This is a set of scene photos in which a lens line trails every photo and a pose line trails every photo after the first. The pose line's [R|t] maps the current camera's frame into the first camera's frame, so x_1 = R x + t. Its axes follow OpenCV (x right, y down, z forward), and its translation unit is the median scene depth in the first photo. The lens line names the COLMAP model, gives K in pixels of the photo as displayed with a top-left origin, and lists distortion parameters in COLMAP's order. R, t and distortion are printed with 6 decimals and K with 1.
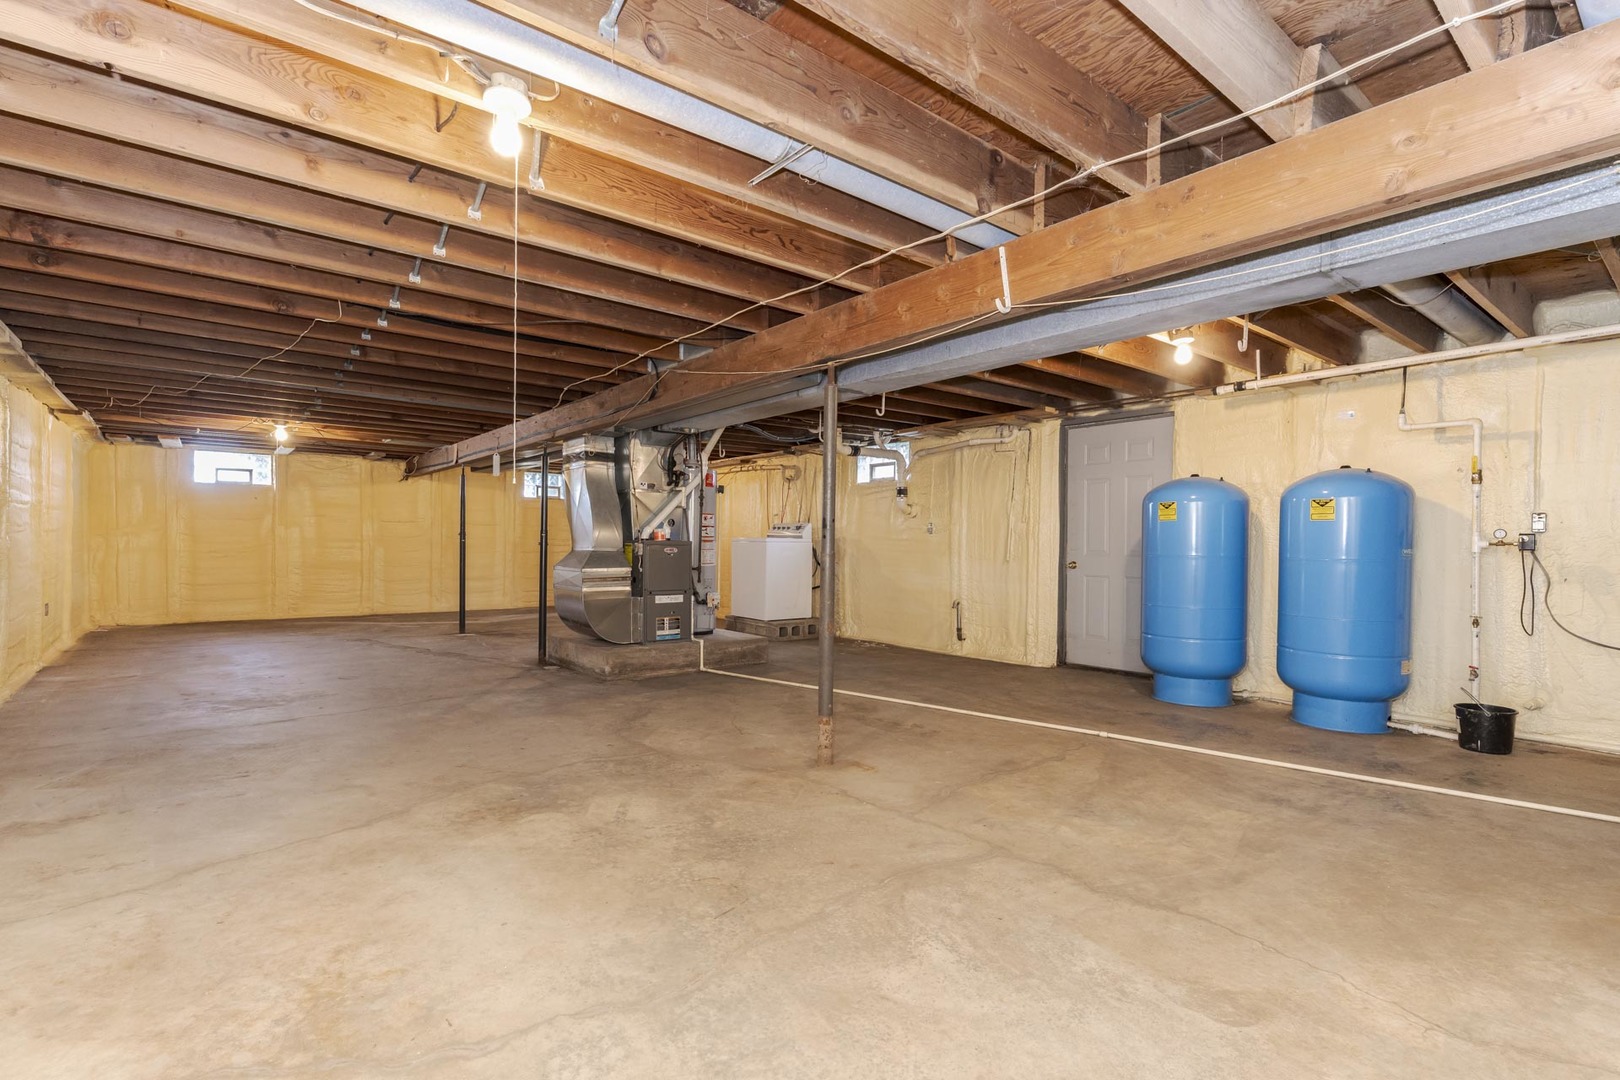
lens RADIAL K [[762.2, 0, 803.8], [0, 762.2, 543.2], [0, 0, 1]] dist [-0.011227, 0.005266]
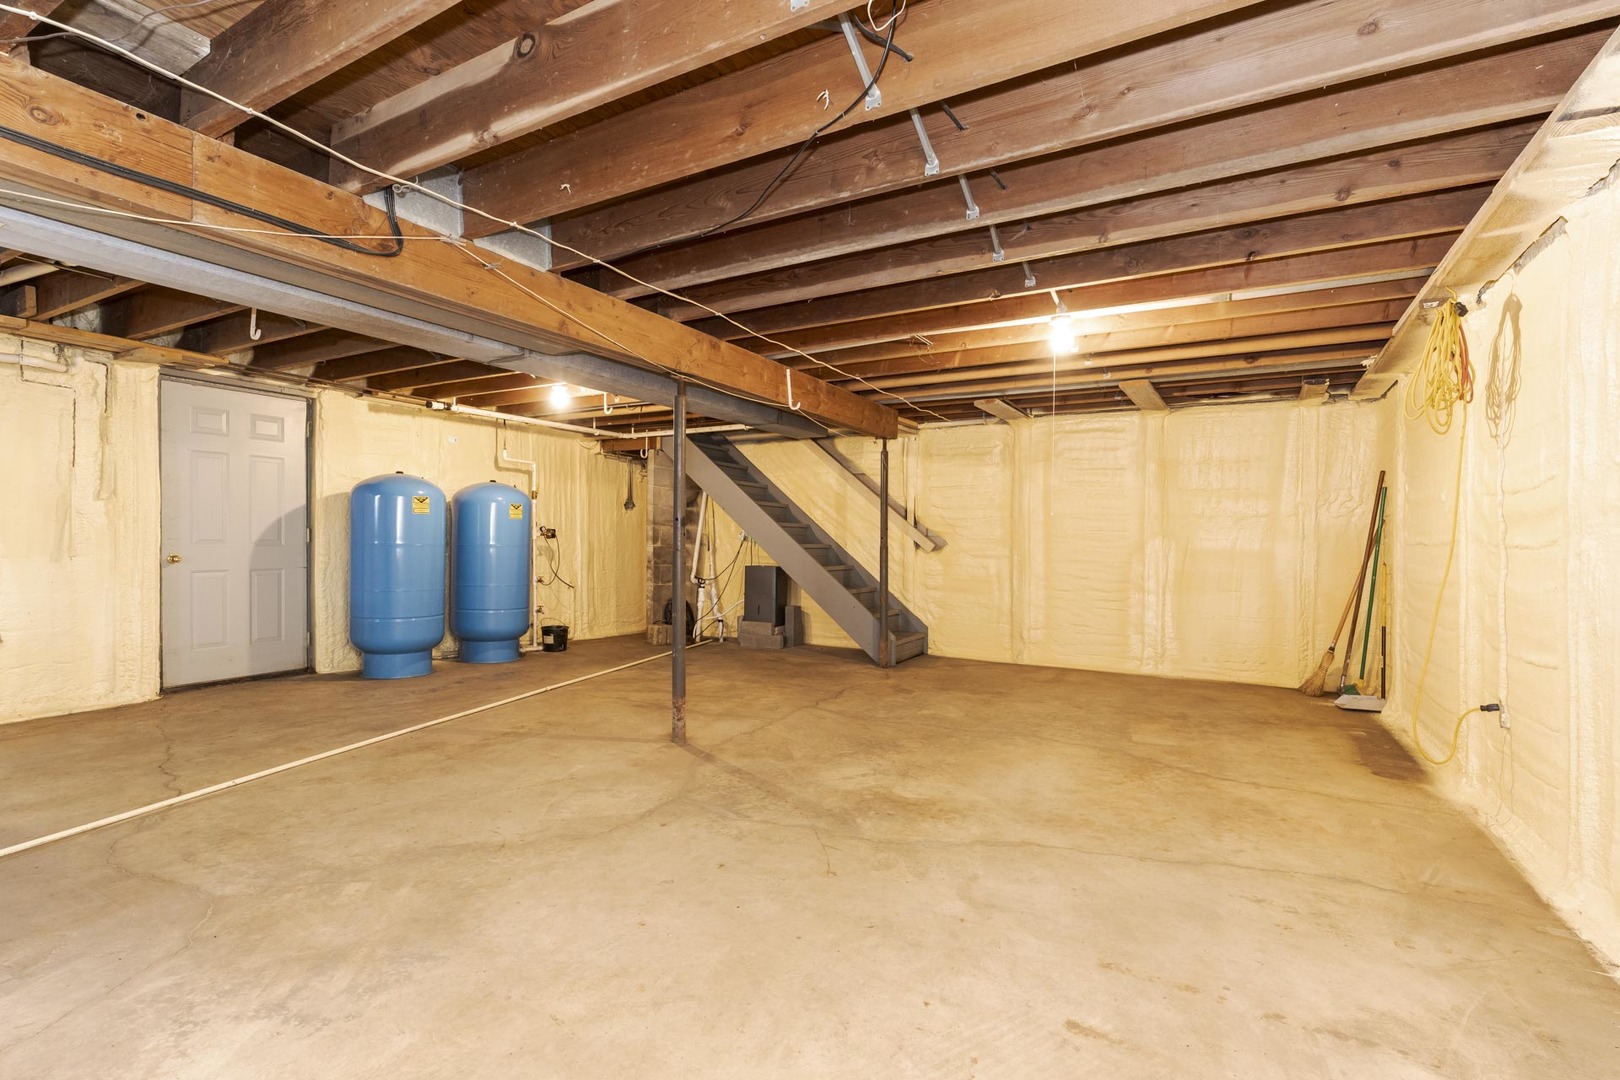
lens RADIAL K [[762.2, 0, 799.2], [0, 762.2, 535.8], [0, 0, 1]] dist [-0.011227, 0.005266]
pose [[-0.375710, -0.009282, 0.926691, -1.339482], [-0.011442, 0.999920, 0.005376, -0.013742], [-0.926667, -0.008583, -0.375786, 1.613660]]
